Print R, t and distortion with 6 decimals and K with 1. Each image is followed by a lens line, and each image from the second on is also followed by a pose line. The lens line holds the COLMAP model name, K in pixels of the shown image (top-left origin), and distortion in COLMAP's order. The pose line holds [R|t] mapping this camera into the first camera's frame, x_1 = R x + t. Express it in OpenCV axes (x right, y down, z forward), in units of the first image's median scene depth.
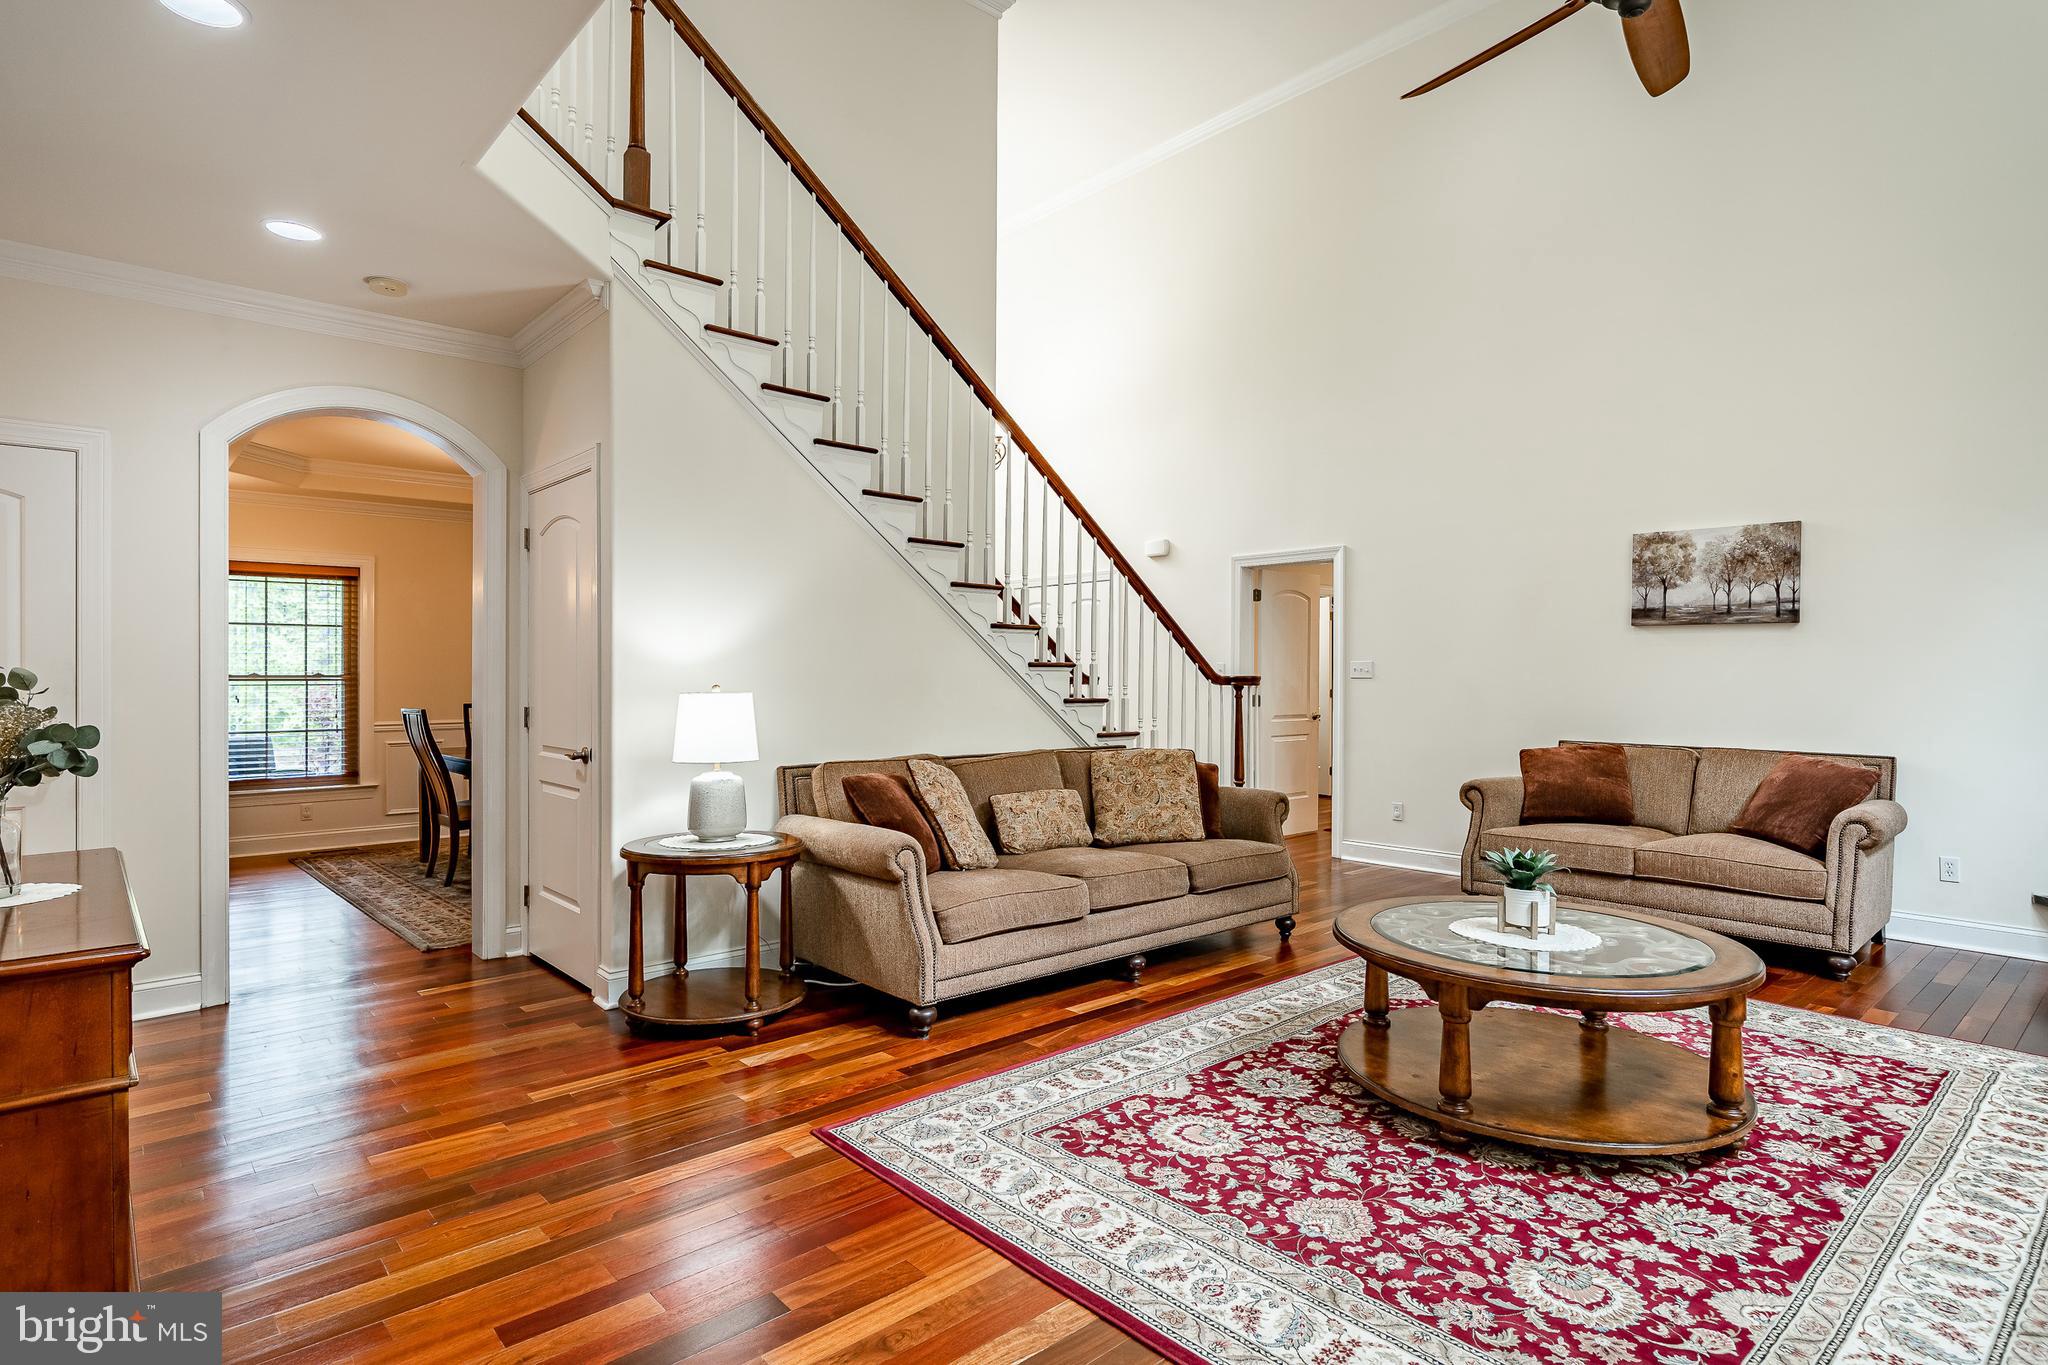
lens RADIAL K [[1049.3, 0, 987.5], [0, 1049.3, 677.0], [0, 0, 1]] dist [-0.037706, 0.011962]
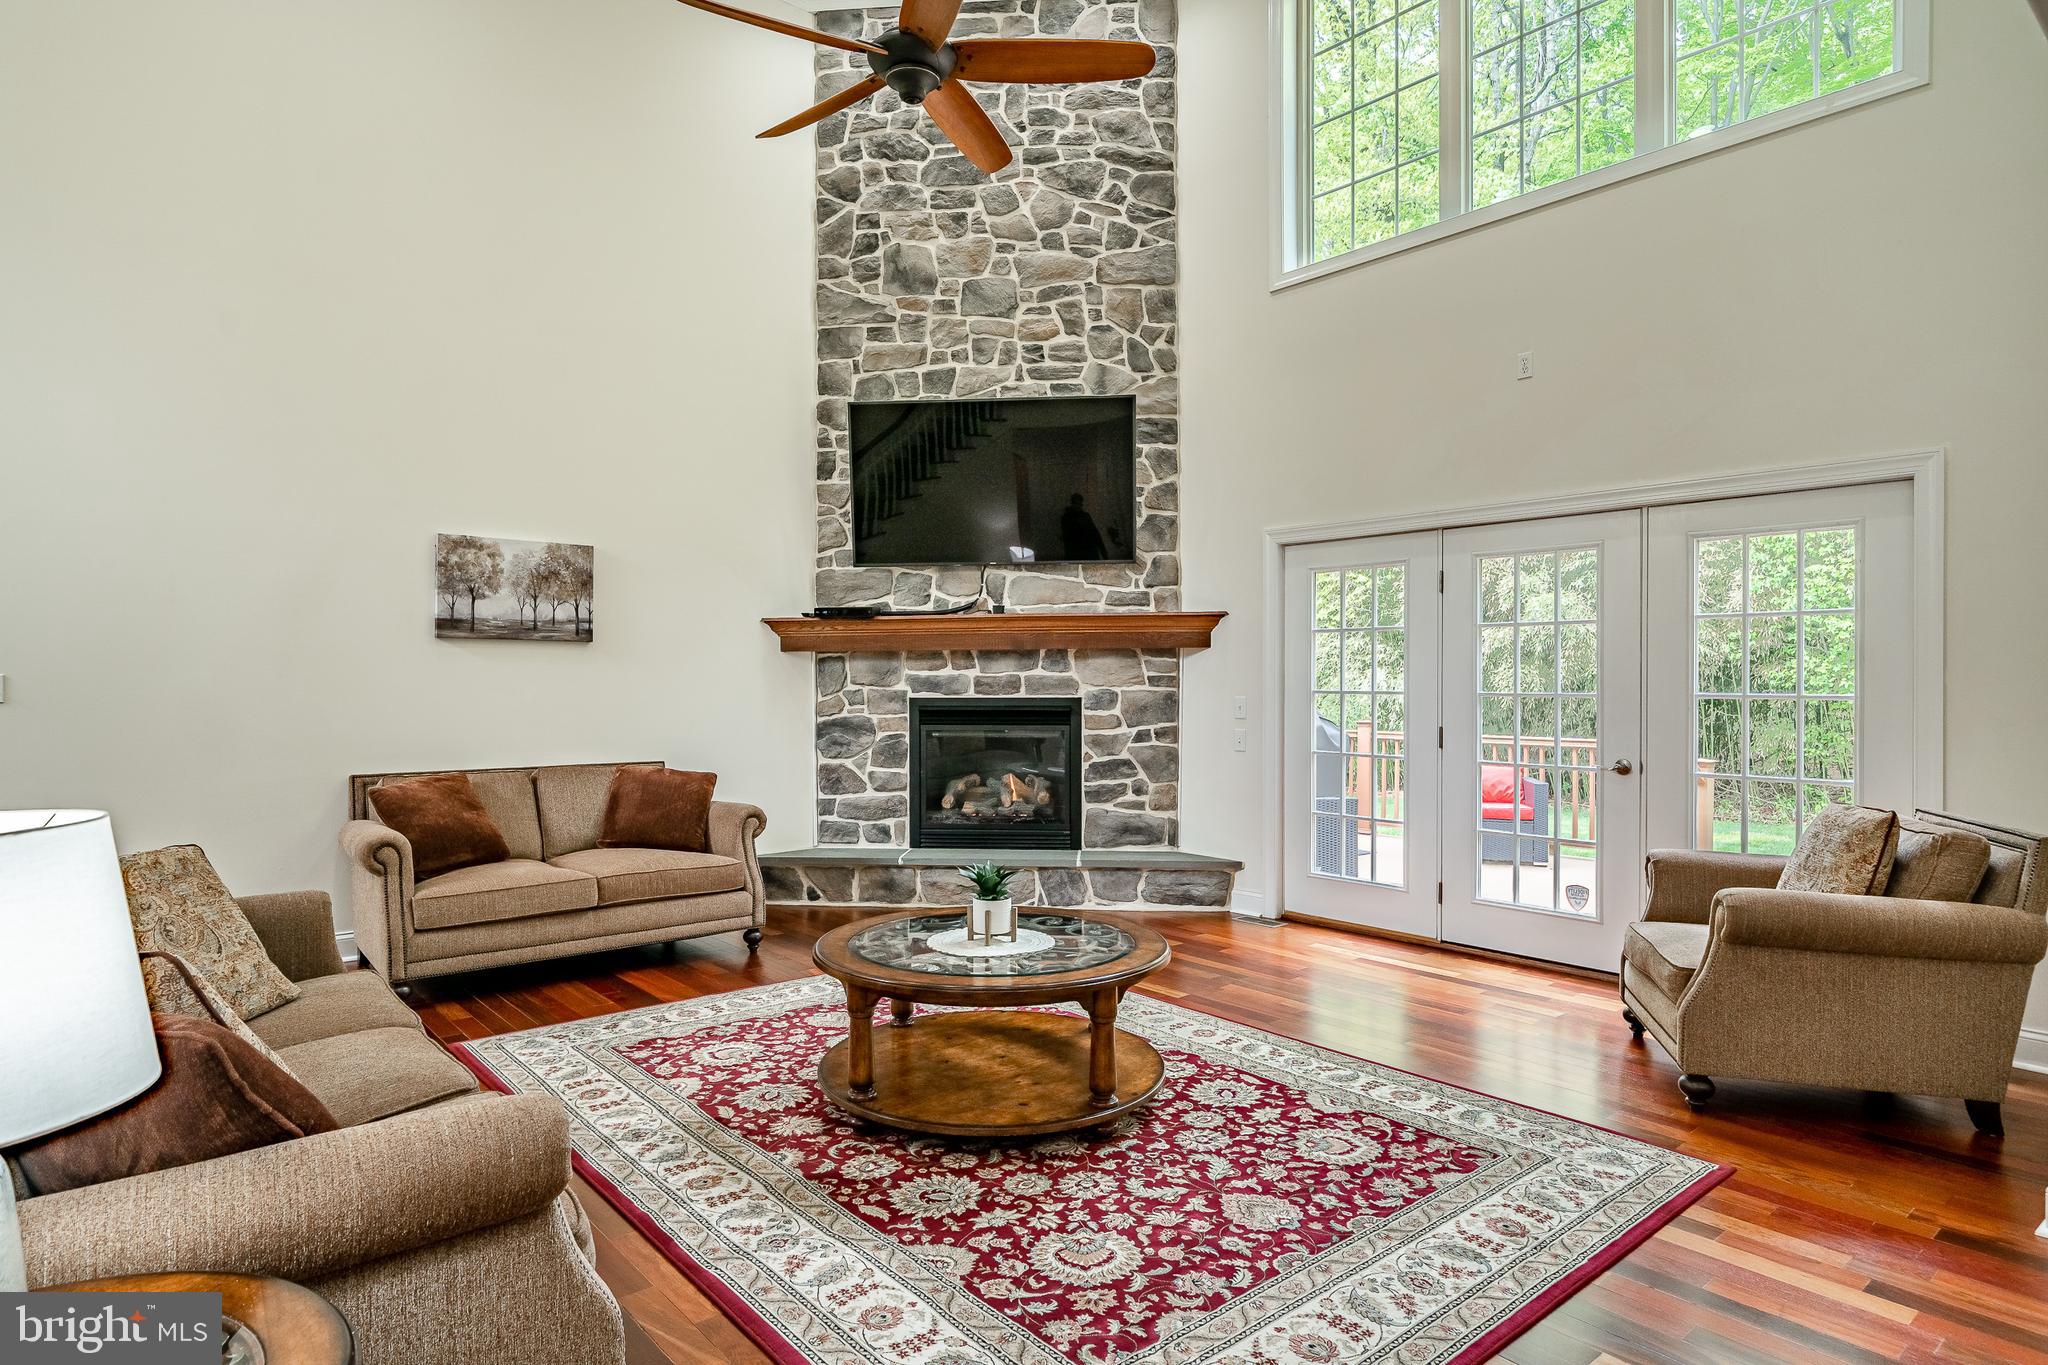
lens RADIAL K [[1151.9, 0, 992.4], [0, 1151.9, 675.7], [0, 0, 1]] dist [-0.010793, -0.000202]
pose [[0.014293, -0.001262, 0.999897, -0.464097], [0.003736, 0.999992, 0.001209, -0.020743], [-0.999891, 0.003718, 0.014297, 0.673135]]
